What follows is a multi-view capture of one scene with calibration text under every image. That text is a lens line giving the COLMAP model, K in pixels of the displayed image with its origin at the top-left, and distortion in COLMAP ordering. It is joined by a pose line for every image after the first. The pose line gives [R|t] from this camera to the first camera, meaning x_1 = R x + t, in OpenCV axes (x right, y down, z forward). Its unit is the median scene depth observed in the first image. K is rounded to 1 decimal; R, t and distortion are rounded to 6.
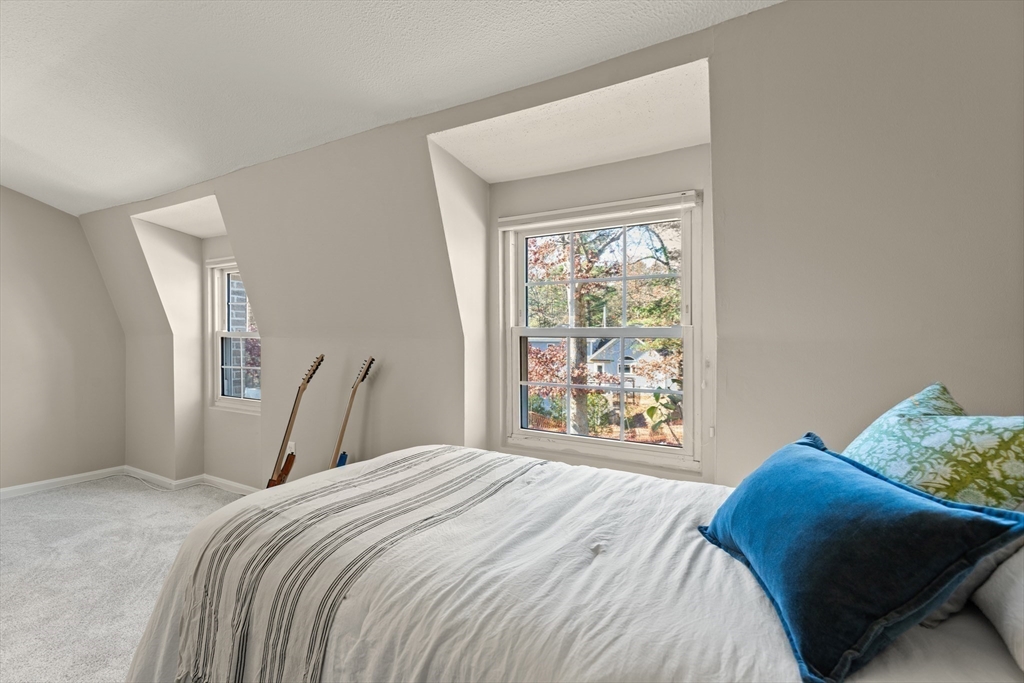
lens RADIAL K [[463.4, 0, 520.1], [0, 463.4, 344.5], [0, 0, 1]] dist [0.002426, -0.000484]
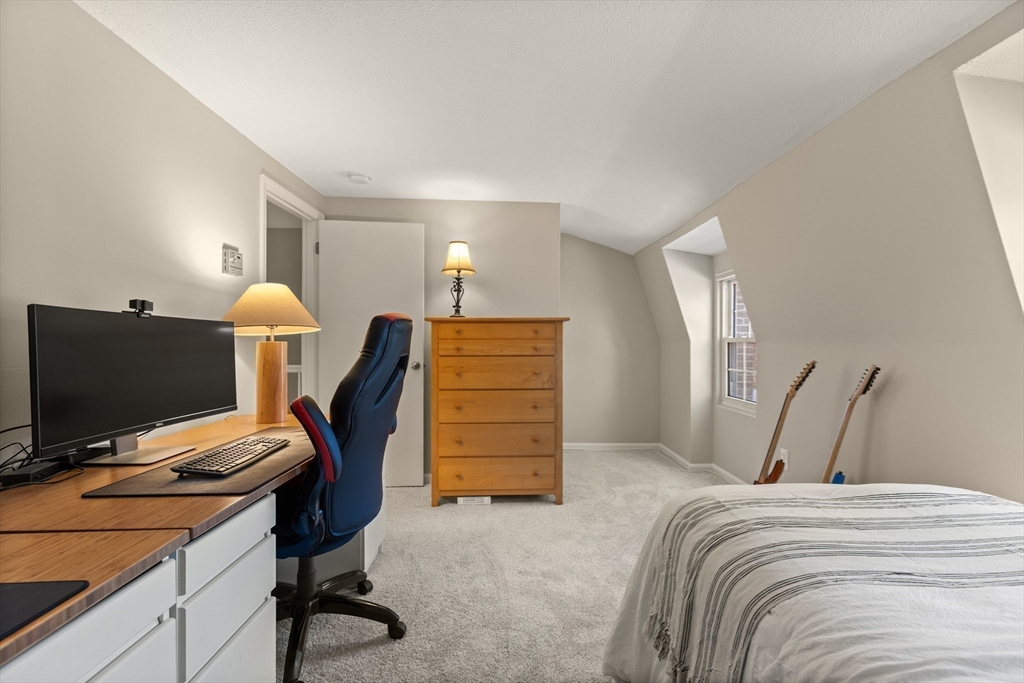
lens RADIAL K [[463.4, 0, 520.1], [0, 463.4, 344.5], [0, 0, 1]] dist [0.002426, -0.000484]
pose [[0.514318, -0.001870, -0.857598, 0.132123], [-0.006565, 0.999960, -0.006118, -0.003379], [0.857575, 0.008776, 0.514285, 0.034064]]
